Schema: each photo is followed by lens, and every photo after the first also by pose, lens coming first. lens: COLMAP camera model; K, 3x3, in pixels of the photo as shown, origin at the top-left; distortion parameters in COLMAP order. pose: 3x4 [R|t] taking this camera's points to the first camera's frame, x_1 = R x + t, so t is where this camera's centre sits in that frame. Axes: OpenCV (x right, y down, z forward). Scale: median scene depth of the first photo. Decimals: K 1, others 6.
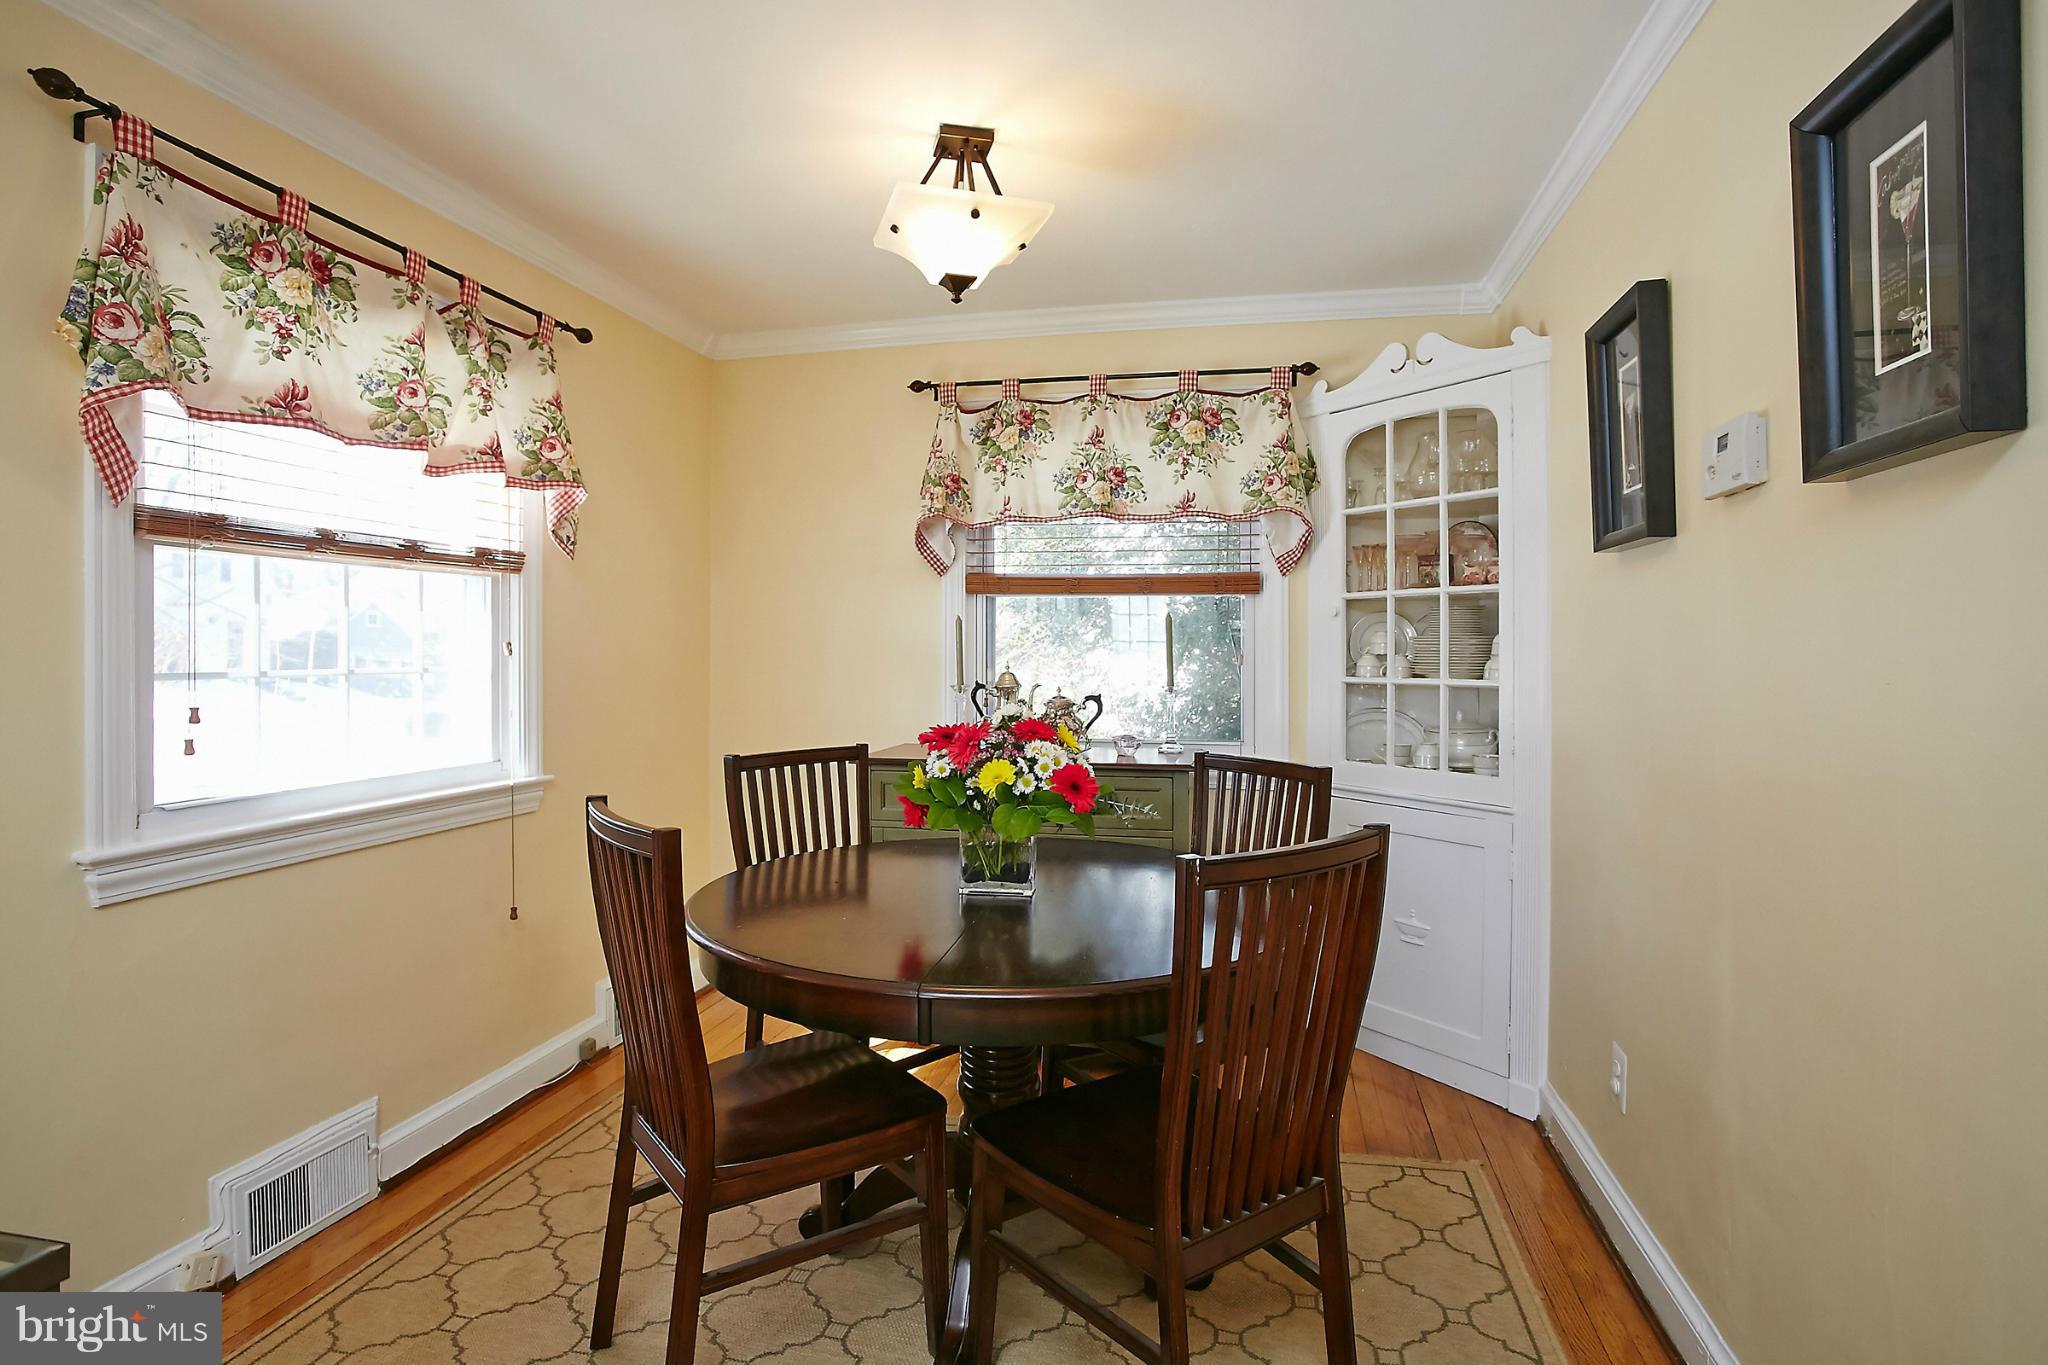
lens RADIAL K [[1031.0, 0, 1040.7], [0, 1031.0, 651.7], [0, 0, 1]] dist [-0.070855, 0.036189]
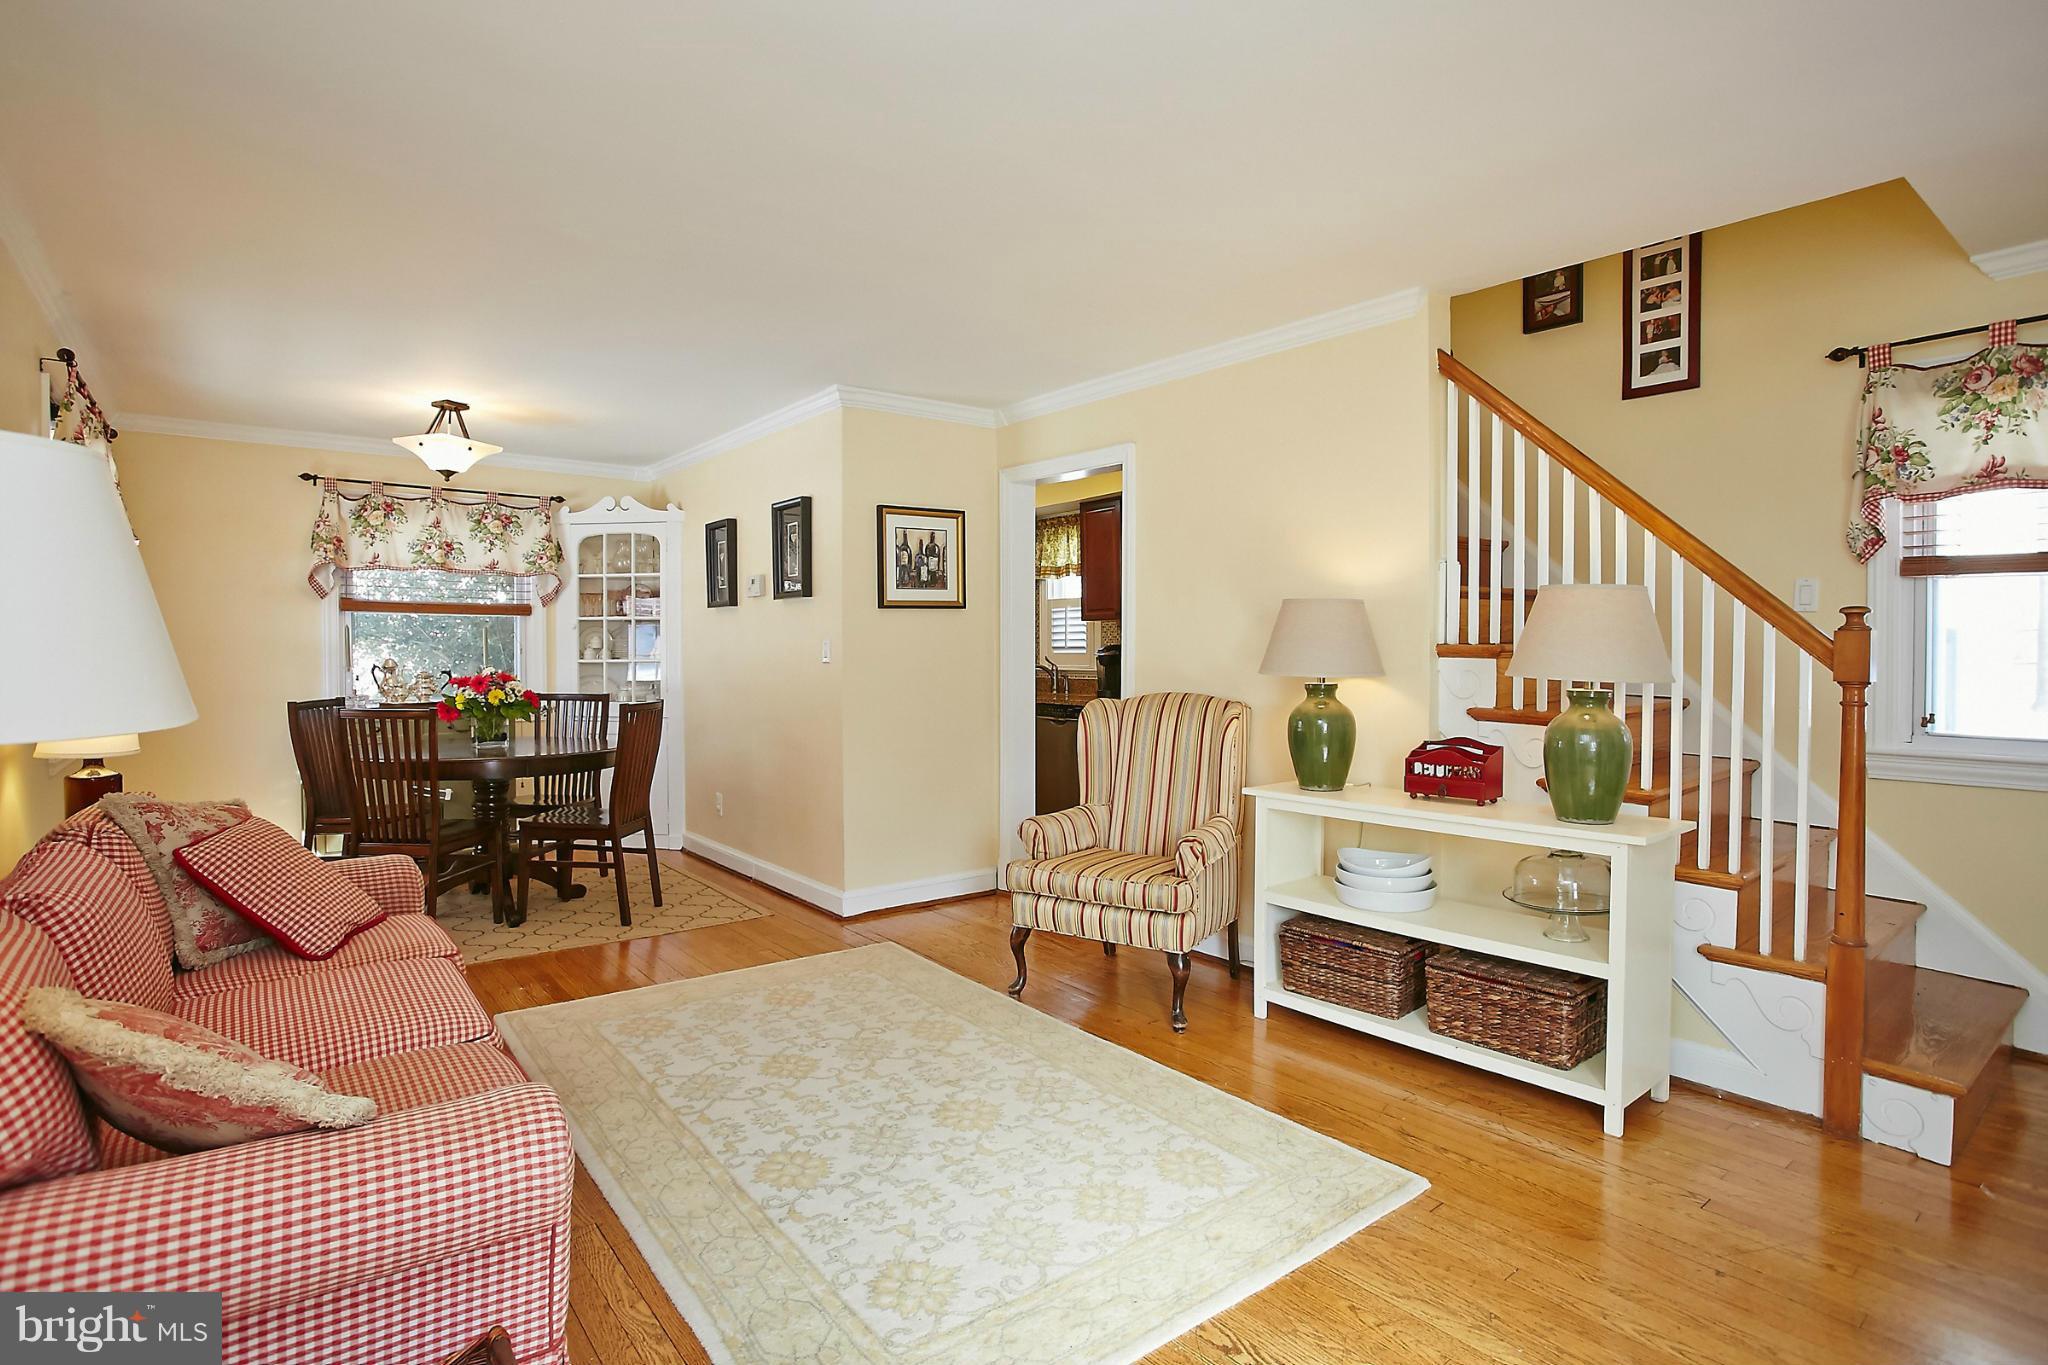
lens RADIAL K [[1031.0, 0, 1040.7], [0, 1031.0, 651.7], [0, 0, 1]] dist [-0.070855, 0.036189]
pose [[0.624682, 0.000067, 0.780879, -0.685717], [0.003121, 0.999992, -0.002582, 0.017192], [-0.780873, 0.004050, 0.624677, -0.927172]]
